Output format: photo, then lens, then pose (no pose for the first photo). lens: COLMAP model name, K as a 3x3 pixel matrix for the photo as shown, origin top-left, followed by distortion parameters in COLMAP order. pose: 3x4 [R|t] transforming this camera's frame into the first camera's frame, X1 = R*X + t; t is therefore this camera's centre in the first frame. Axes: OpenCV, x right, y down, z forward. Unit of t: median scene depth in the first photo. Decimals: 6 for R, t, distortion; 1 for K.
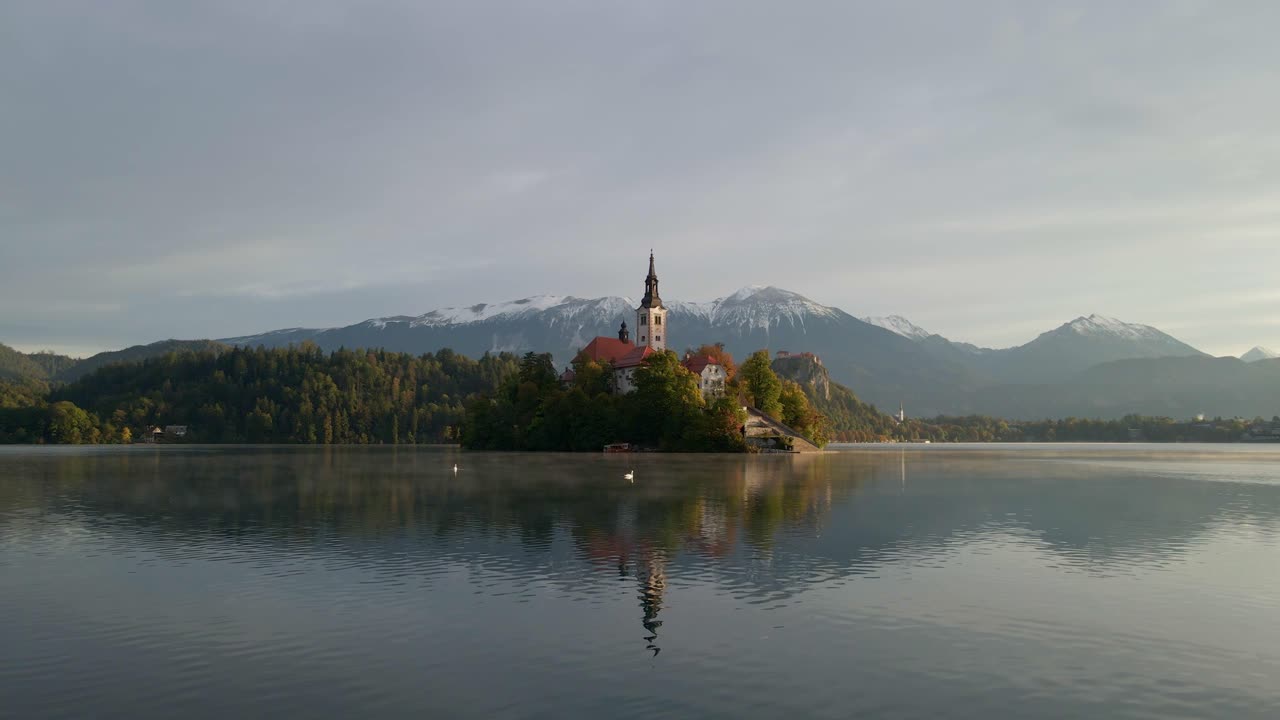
lens RADIAL K [[934.7, 0, 649.7], [0, 934.7, 360.9], [0, 0, 1]] dist [0.056278, -0.043774]
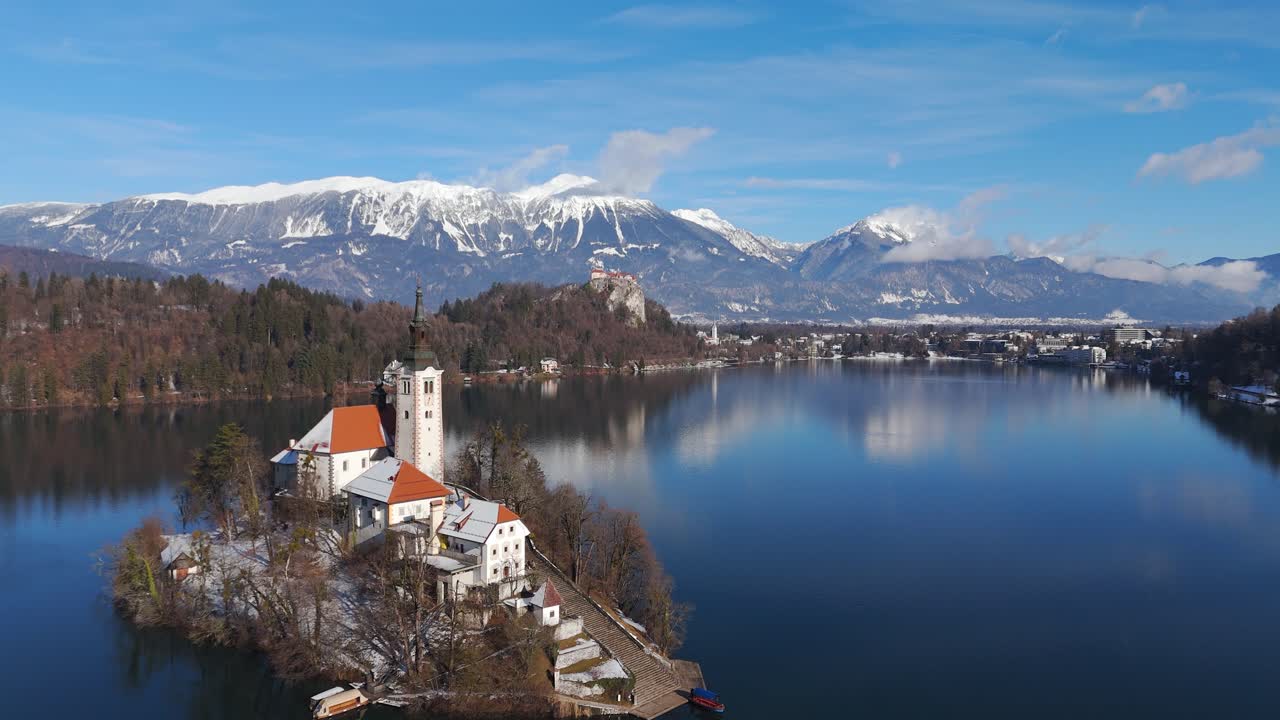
lens RADIAL K [[934.7, 0, 648.9], [0, 934.7, 347.6], [0, 0, 1]] dist [0.056278, -0.043774]
pose [[0.980350, -0.003017, 0.197243, 0.006264], [-0.017670, 0.994521, 0.103033, -0.028849], [-0.196474, -0.104494, 0.974925, 0.062566]]
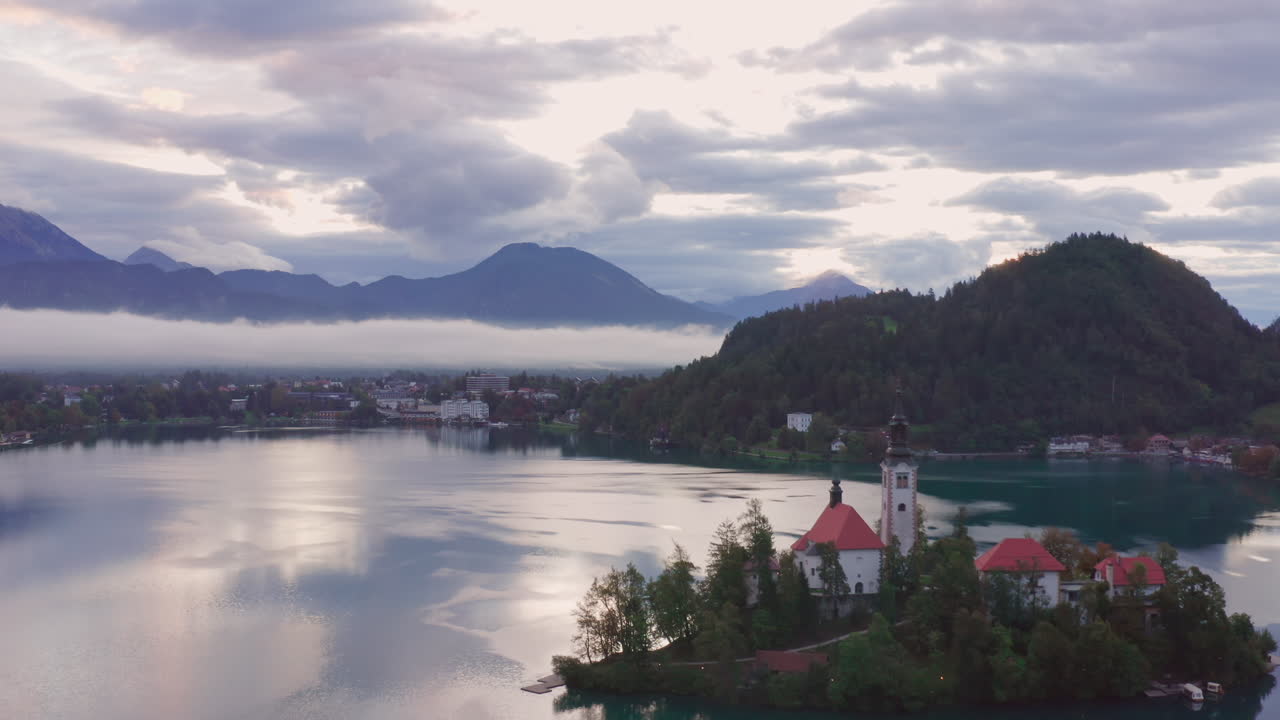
lens RADIAL K [[1434.7, 0, 640.1], [0, 1434.7, 353.1], [0, 0, 1]] dist [-0.189336, 0.000000]
pose [[0.593858, 0.000774, 0.804570, -0.200314], [-0.063458, 0.996929, 0.045879, -0.035730], [-0.802064, -0.078302, 0.592084, 0.104900]]
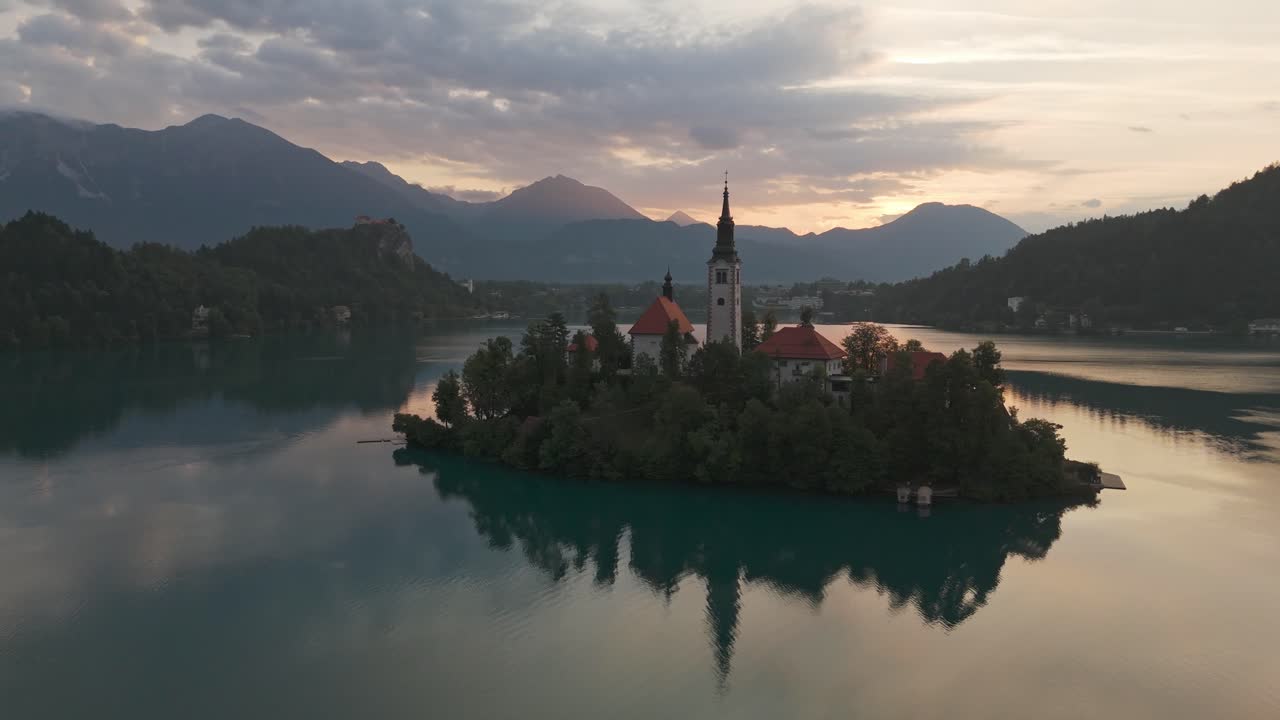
lens RADIAL K [[934.7, 0, 644.4], [0, 934.7, 367.6], [0, 0, 1]] dist [0.056278, -0.043774]
pose [[0.856841, -0.043743, 0.513721, -0.091159], [-0.042682, 0.986956, 0.155230, -0.017322], [-0.513810, -0.154934, 0.843798, 0.075368]]
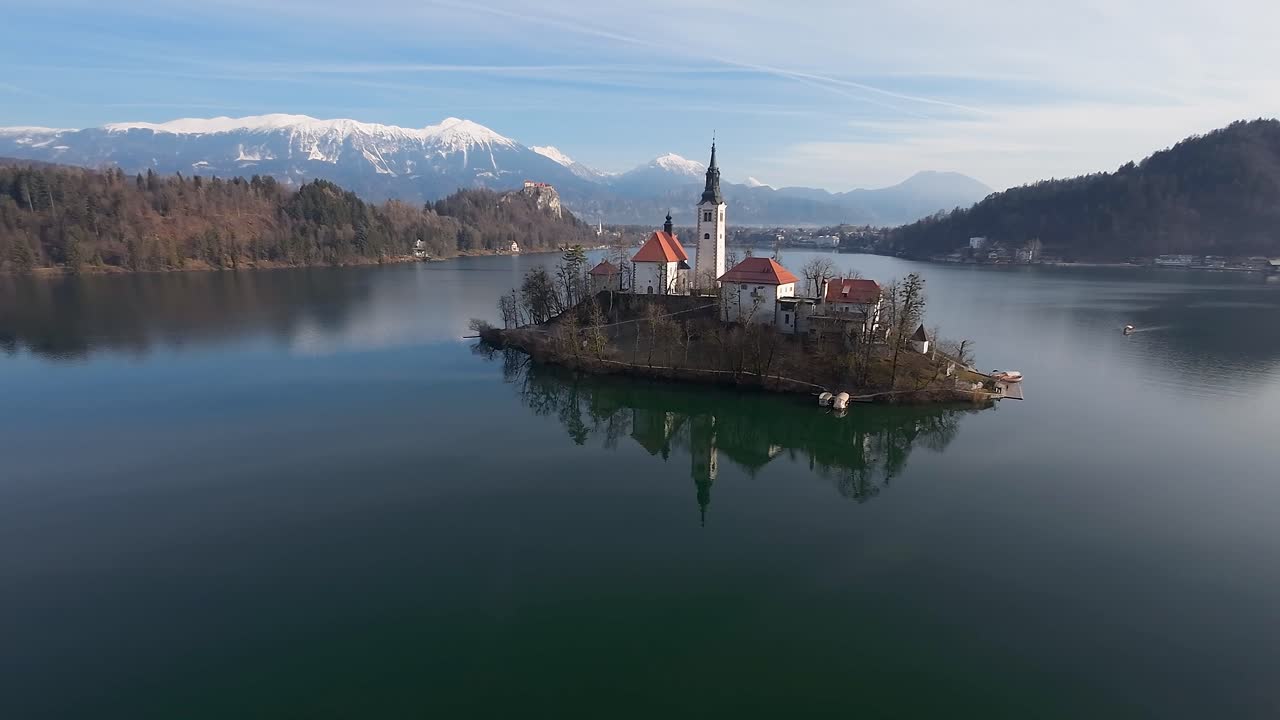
lens RADIAL K [[601.9, 0, 640.1], [0, 601.9, 358.3], [0, 0, 1]] dist [-0.001760, 0.000367]
pose [[0.919323, -0.077675, 0.385762, -0.064439], [-0.037341, 0.958681, 0.282021, -0.015231], [-0.391729, -0.273673, 0.878437, 0.088068]]
